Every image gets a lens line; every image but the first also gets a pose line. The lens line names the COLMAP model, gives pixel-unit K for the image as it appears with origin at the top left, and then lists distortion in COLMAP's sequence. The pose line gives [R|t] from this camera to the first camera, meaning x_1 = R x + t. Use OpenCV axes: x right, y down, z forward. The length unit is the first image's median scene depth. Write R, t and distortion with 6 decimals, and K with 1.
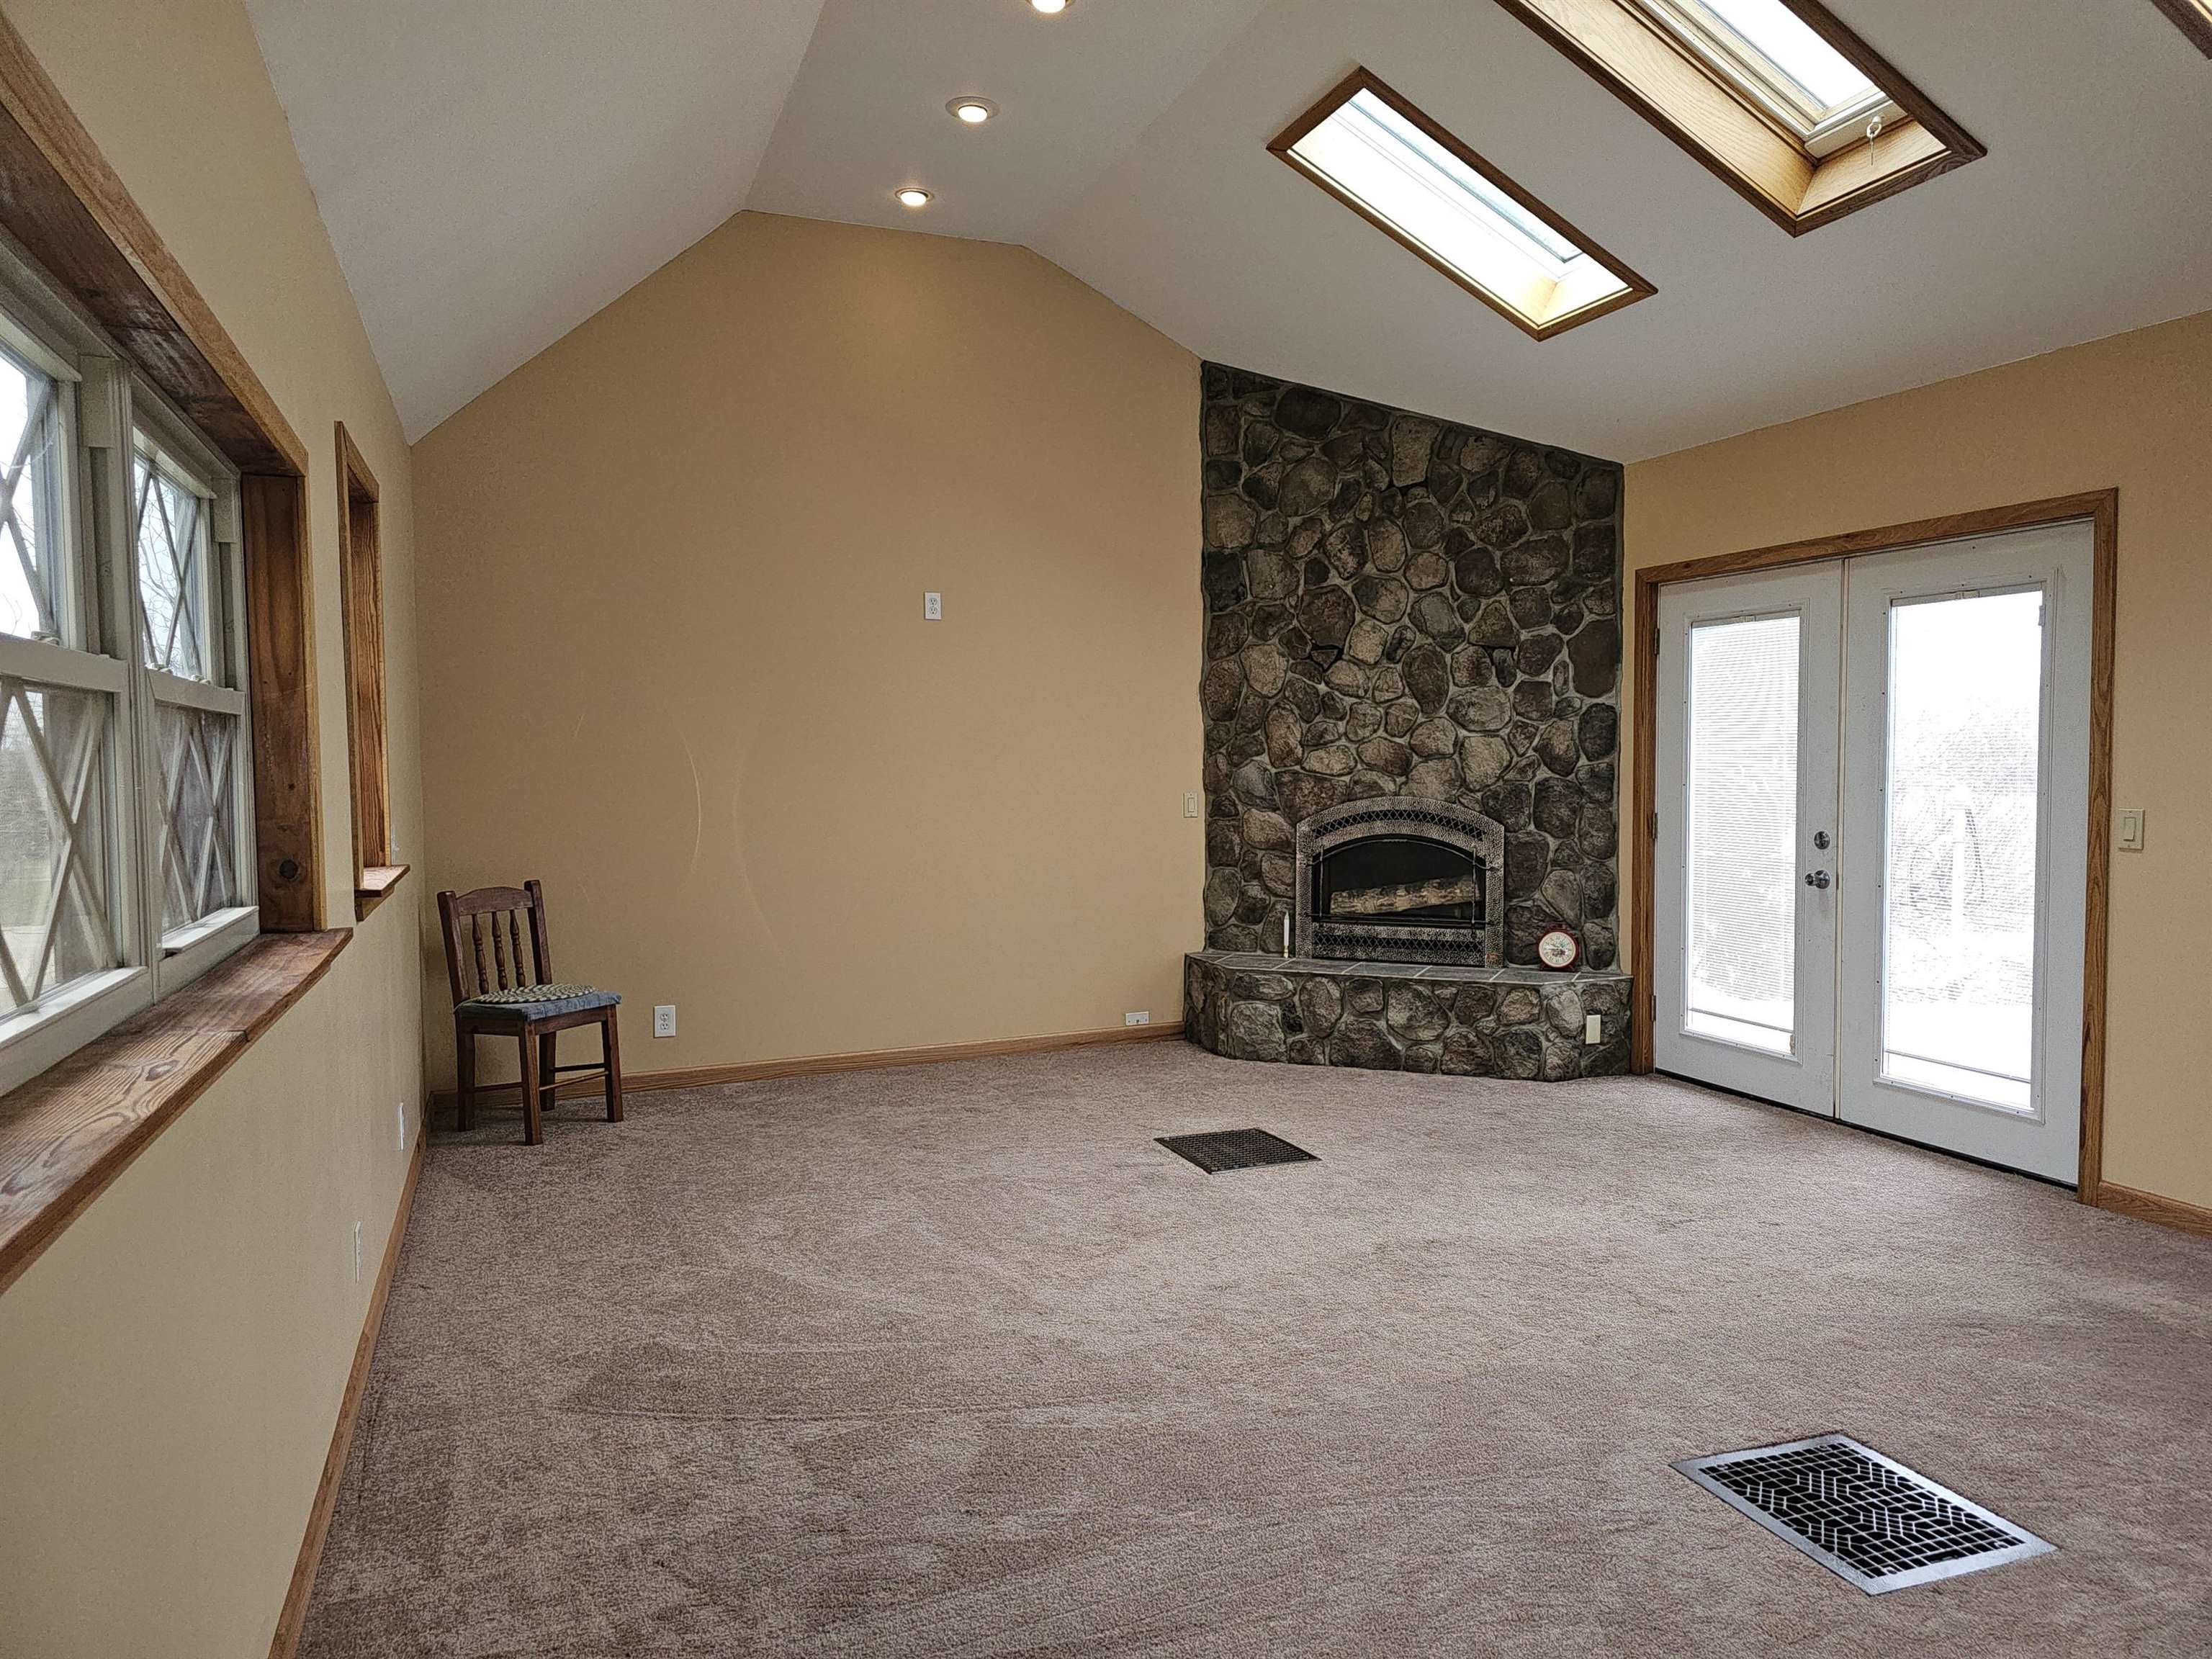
lens RADIAL K [[1455.5, 0, 1122.3], [0, 1455.5, 834.2], [0, 0, 1]] dist [0.046674, -0.033478]
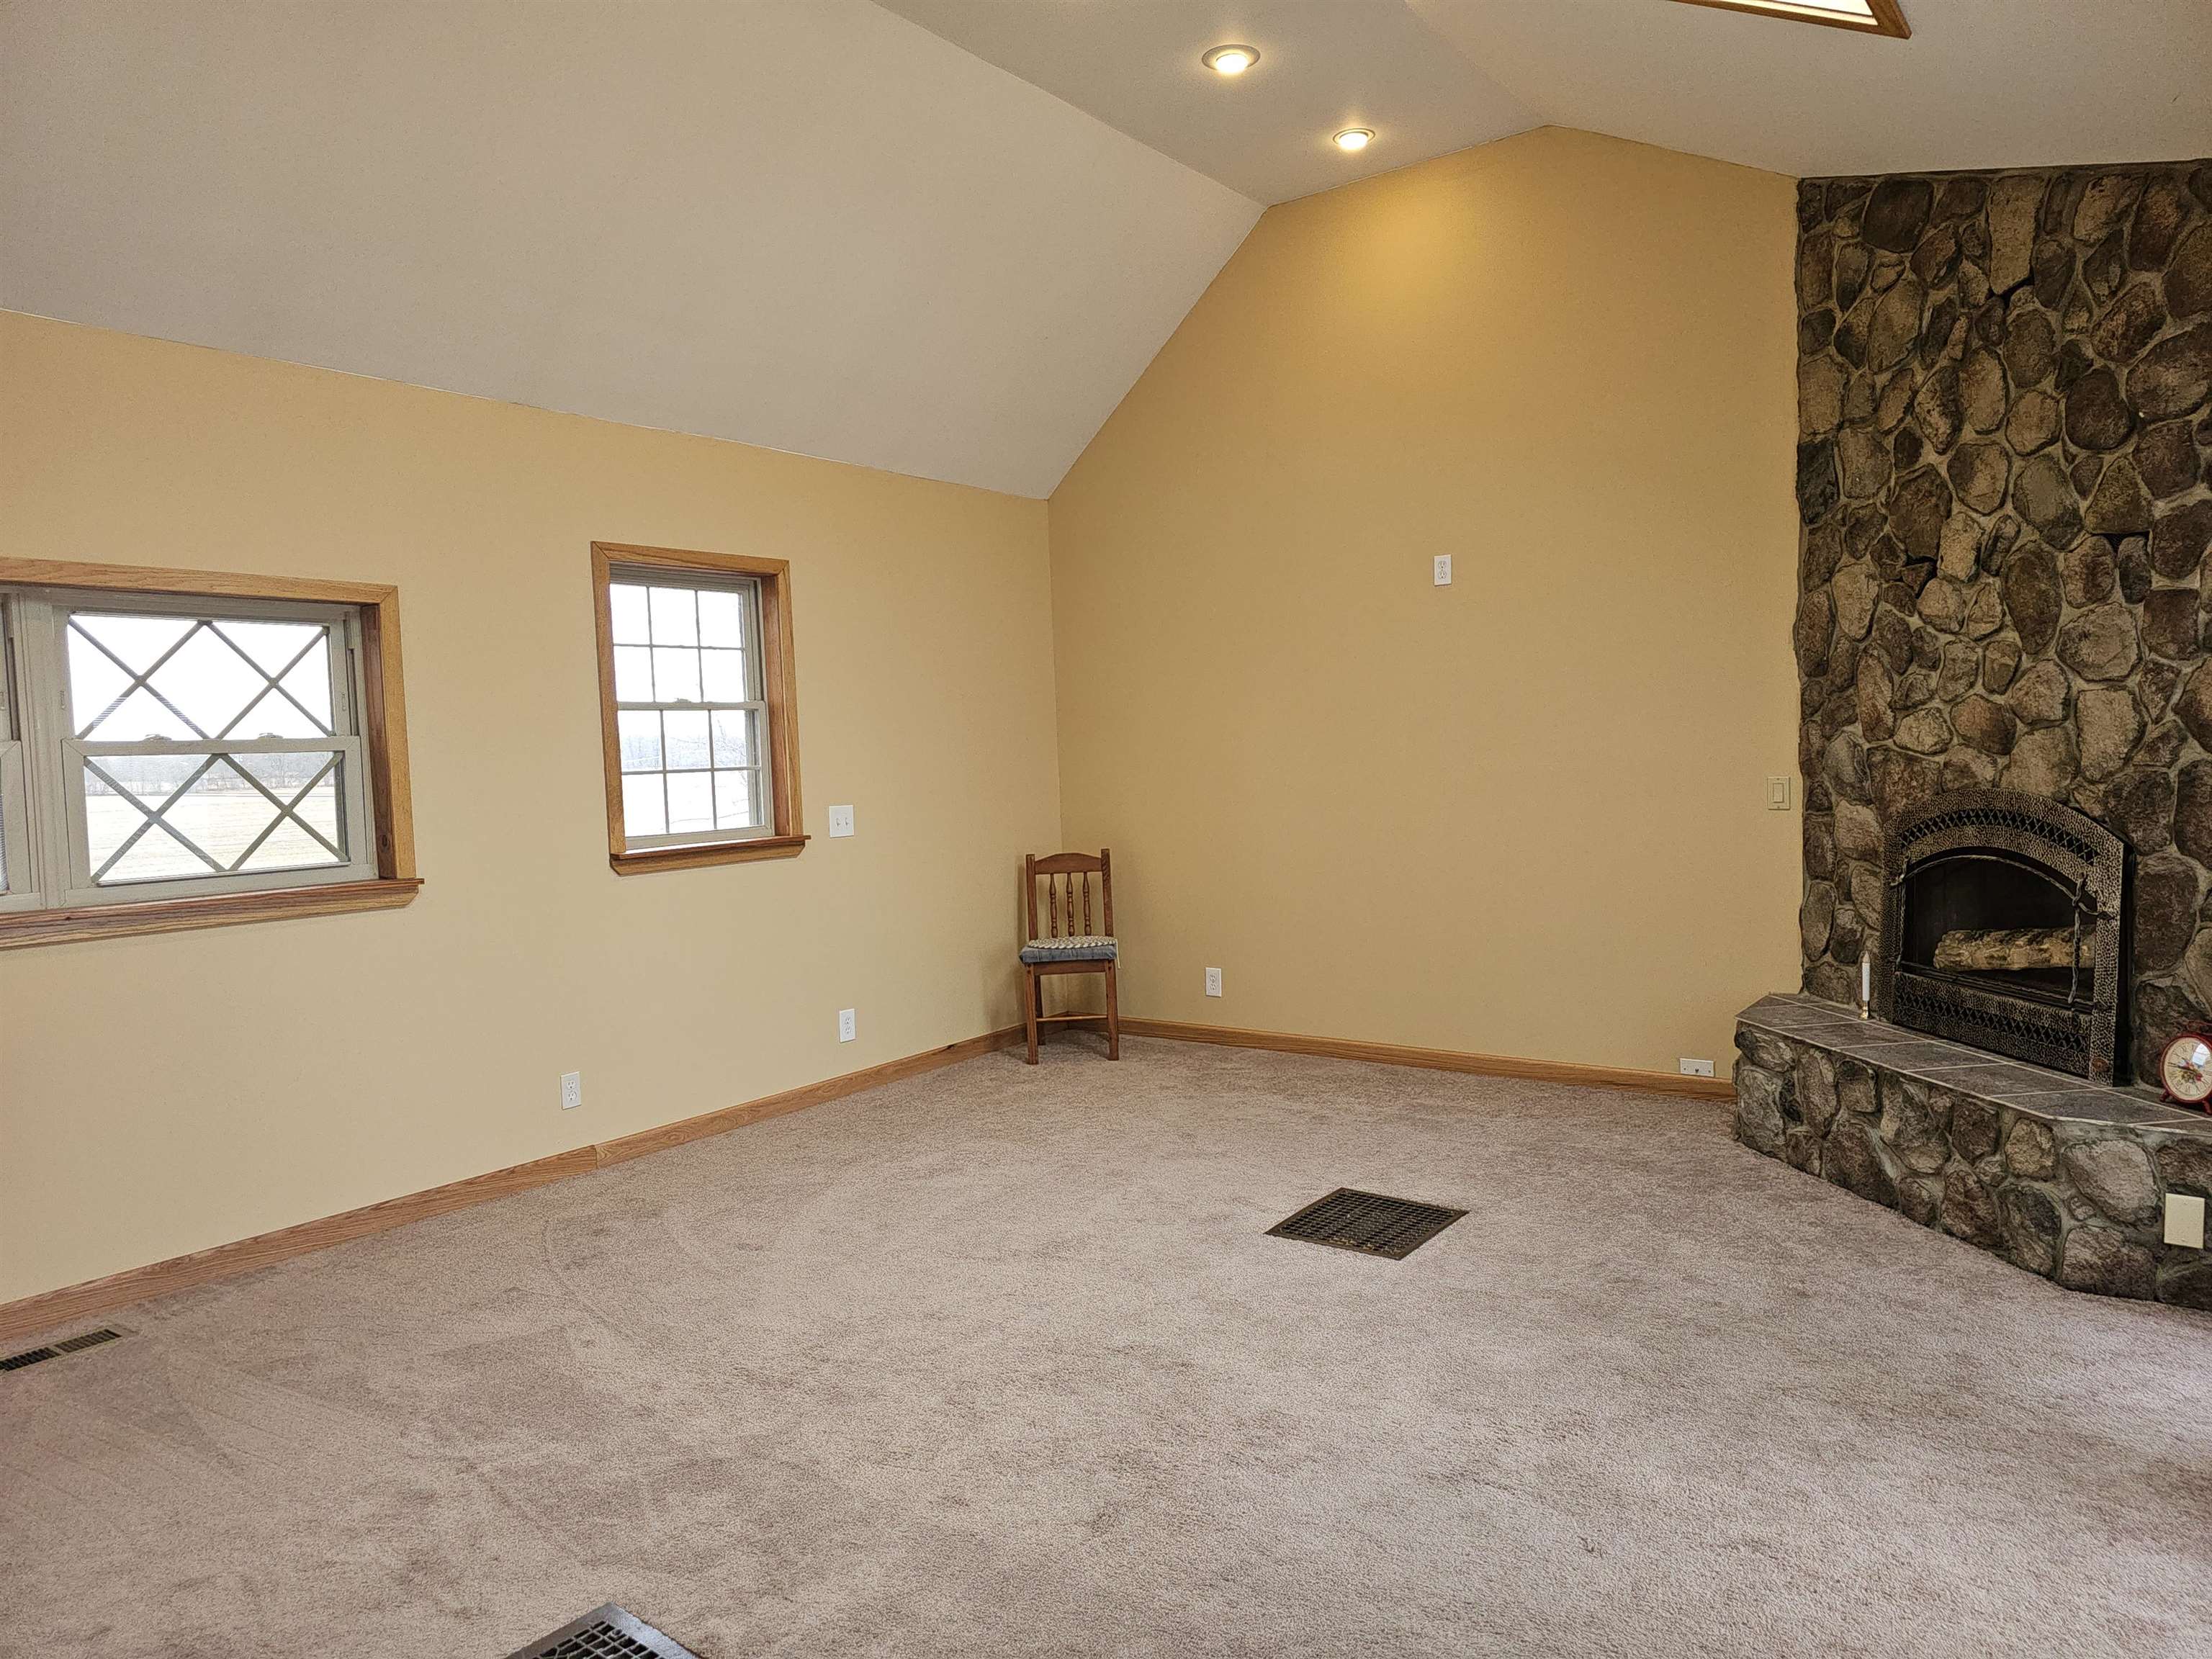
lens RADIAL K [[1455.5, 0, 1102.2], [0, 1455.5, 828.1], [0, 0, 1]] dist [0.046674, -0.033478]
pose [[0.536919, 0.040985, -0.842637, 0.530310], [-0.017930, 0.999148, 0.037173, -0.025800], [0.843443, -0.004851, 0.537197, 0.337177]]
